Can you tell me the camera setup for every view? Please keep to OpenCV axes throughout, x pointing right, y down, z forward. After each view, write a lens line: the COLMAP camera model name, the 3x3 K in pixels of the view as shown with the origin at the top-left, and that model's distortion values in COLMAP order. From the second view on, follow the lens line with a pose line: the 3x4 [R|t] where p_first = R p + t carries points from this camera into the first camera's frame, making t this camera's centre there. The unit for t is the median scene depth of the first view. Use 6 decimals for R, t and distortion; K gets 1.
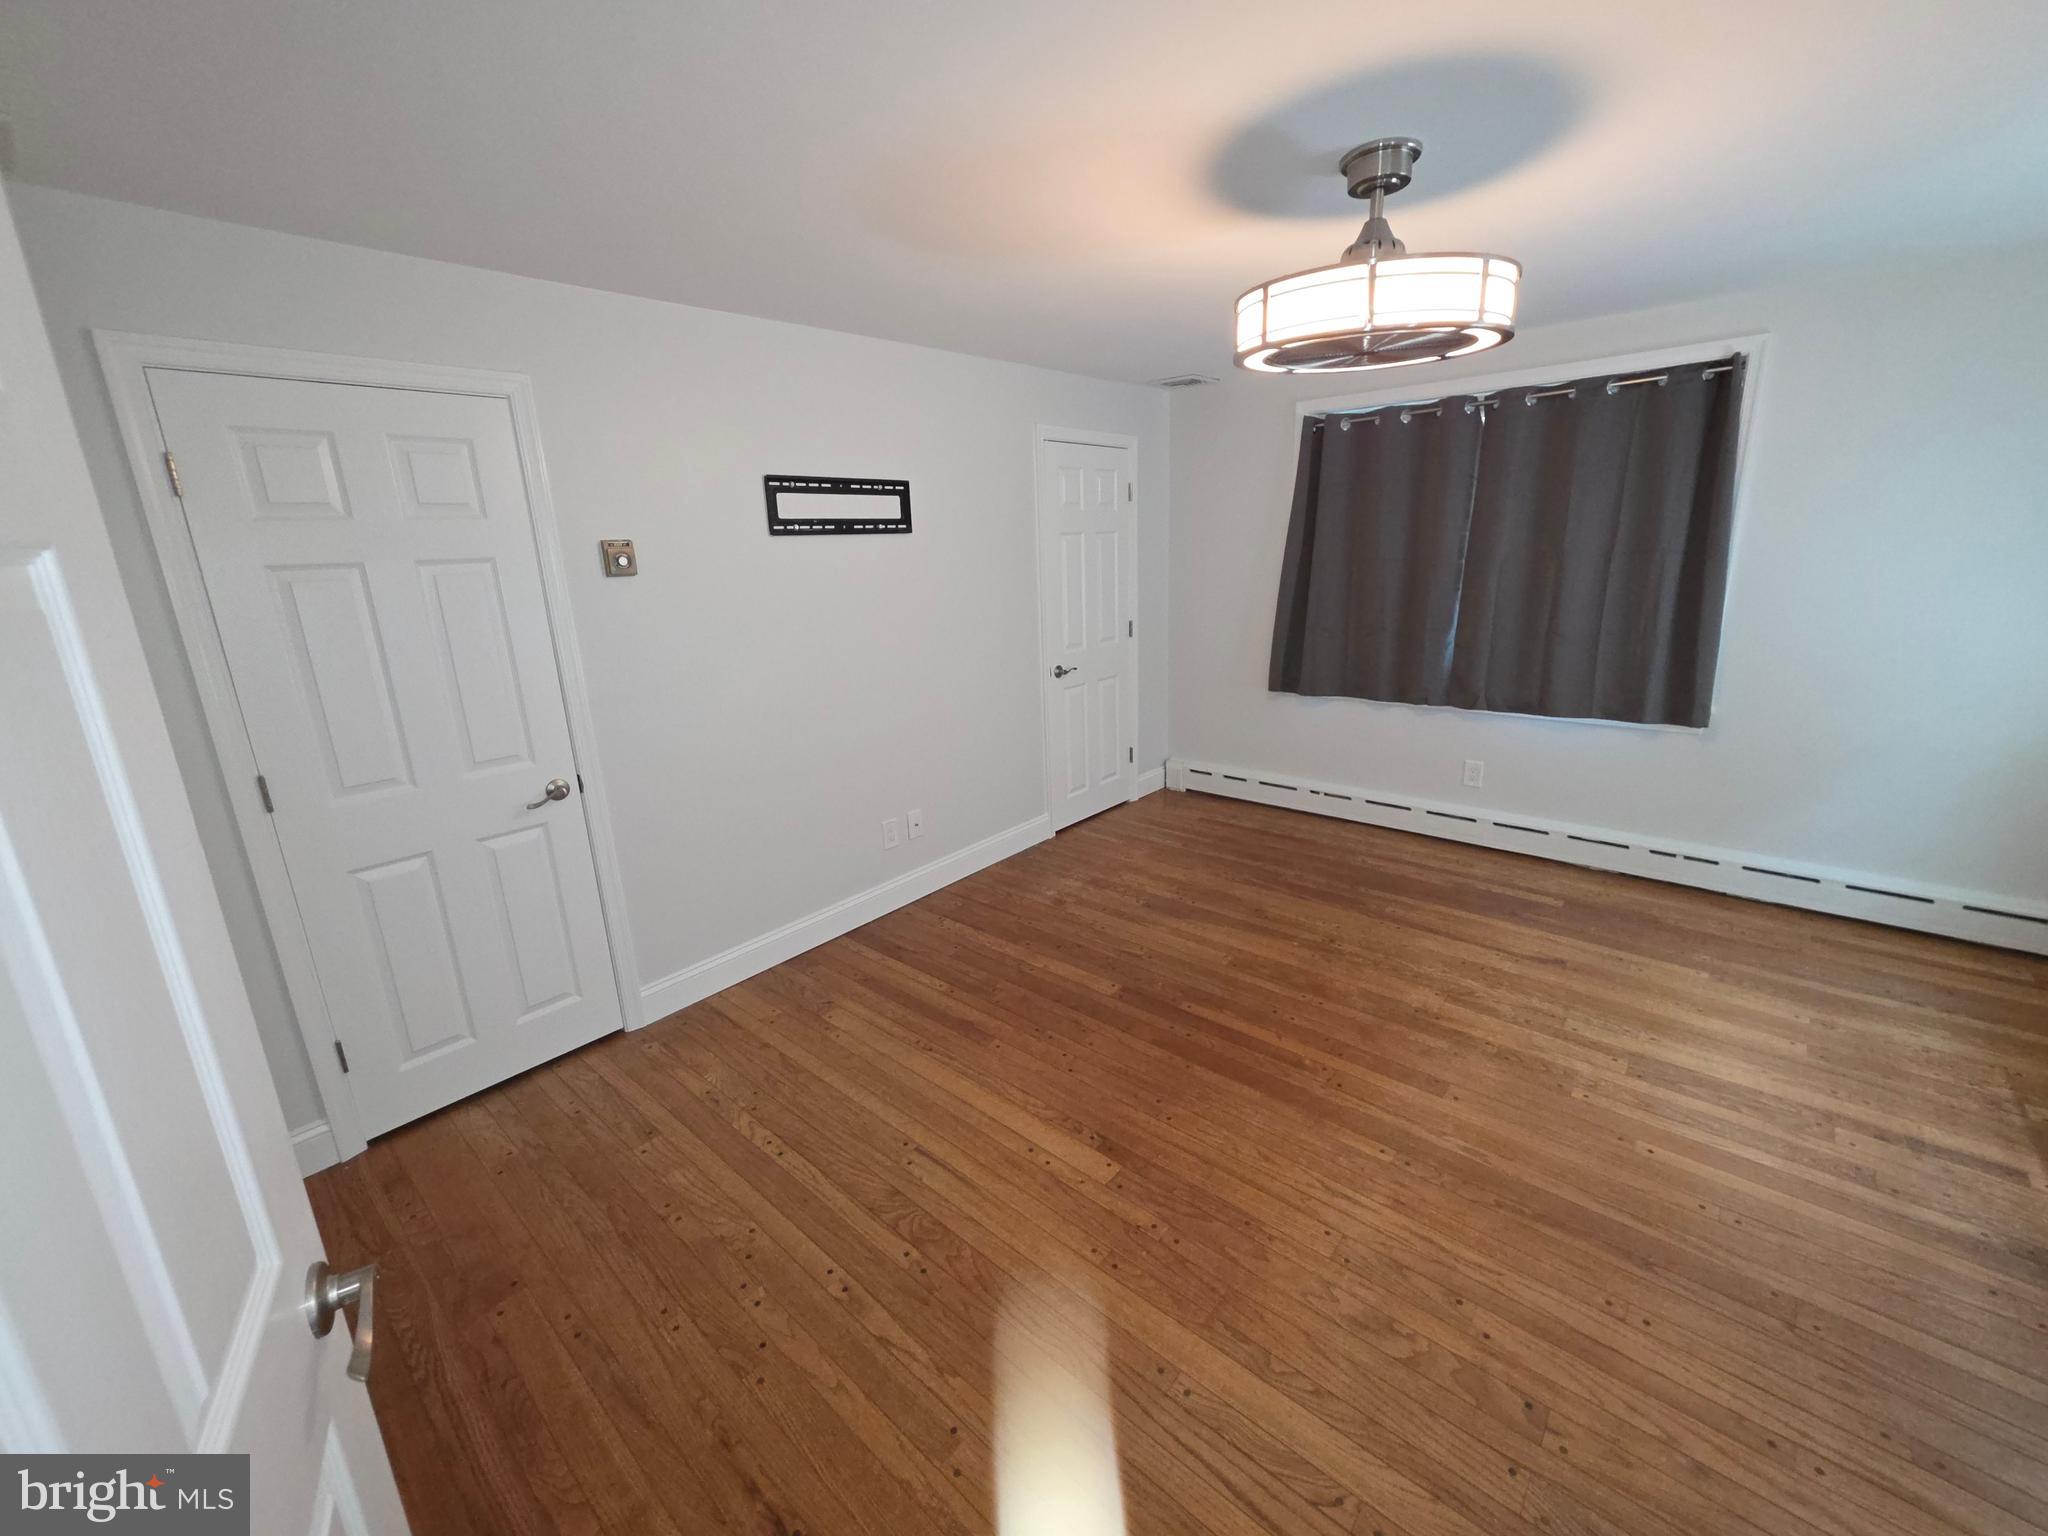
lens RADIAL K [[811.8, 0, 1024.3], [0, 811.8, 757.0], [0, 0, 1]] dist [-0.005311, 0.001543]
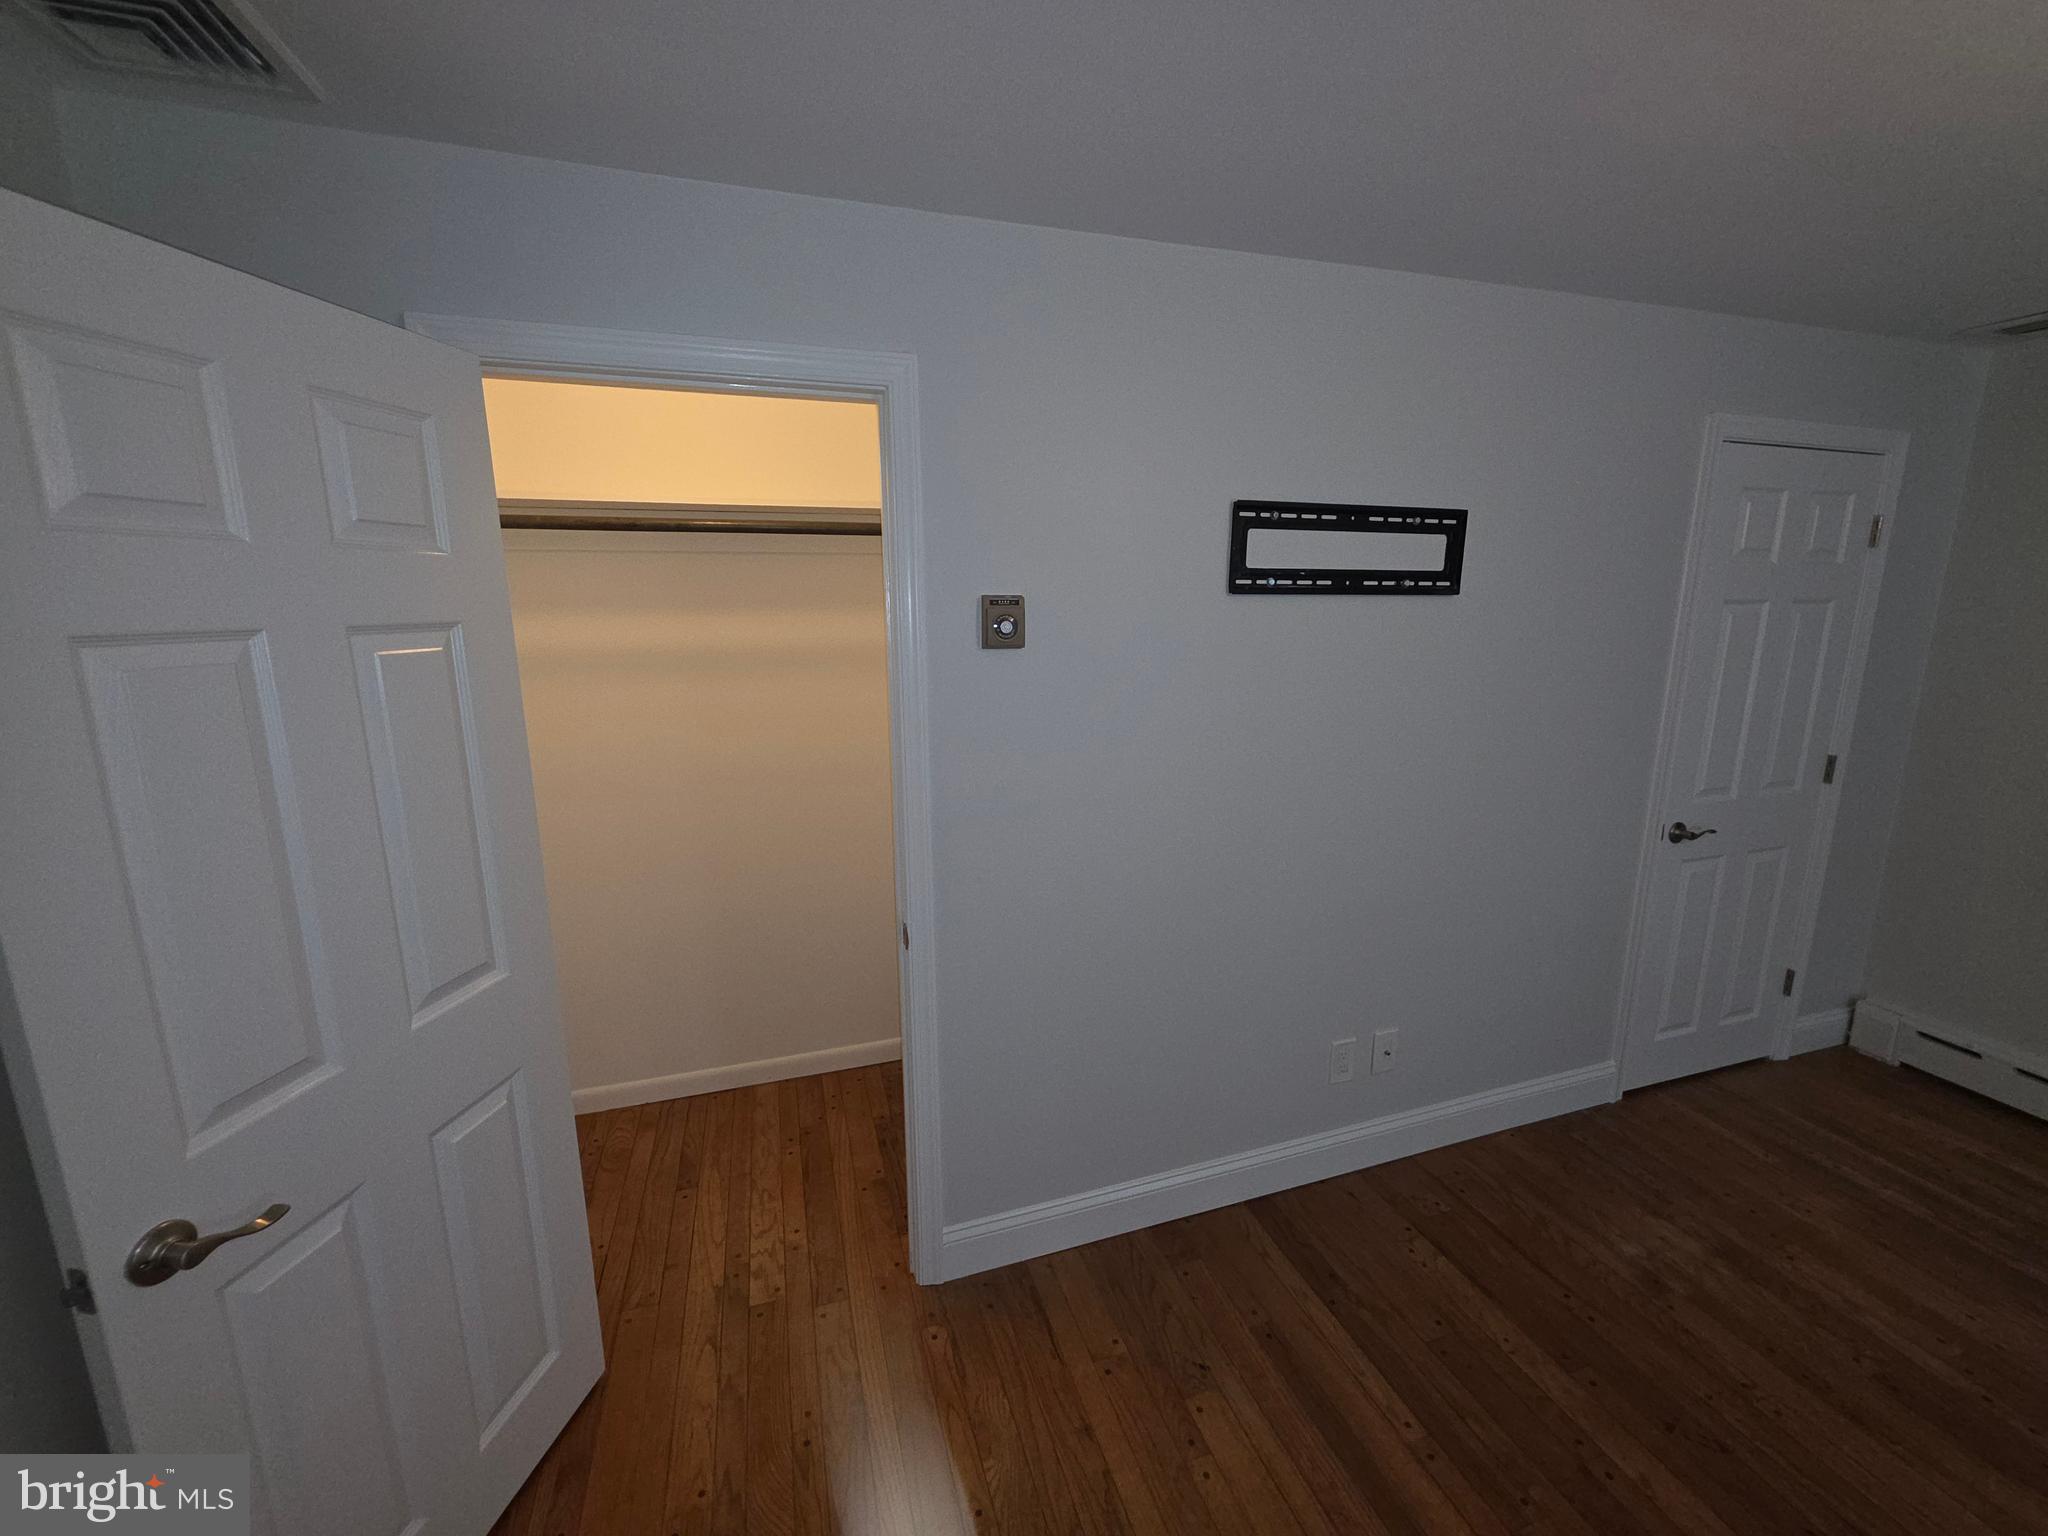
lens RADIAL K [[811.8, 0, 1027.8], [0, 811.8, 758.4], [0, 0, 1]] dist [-0.005311, 0.001543]
pose [[0.859246, 0.132893, -0.494001, -0.102088], [-0.158566, 0.987296, -0.010208, -0.099719], [0.486368, 0.087103, 0.869402, 0.332290]]
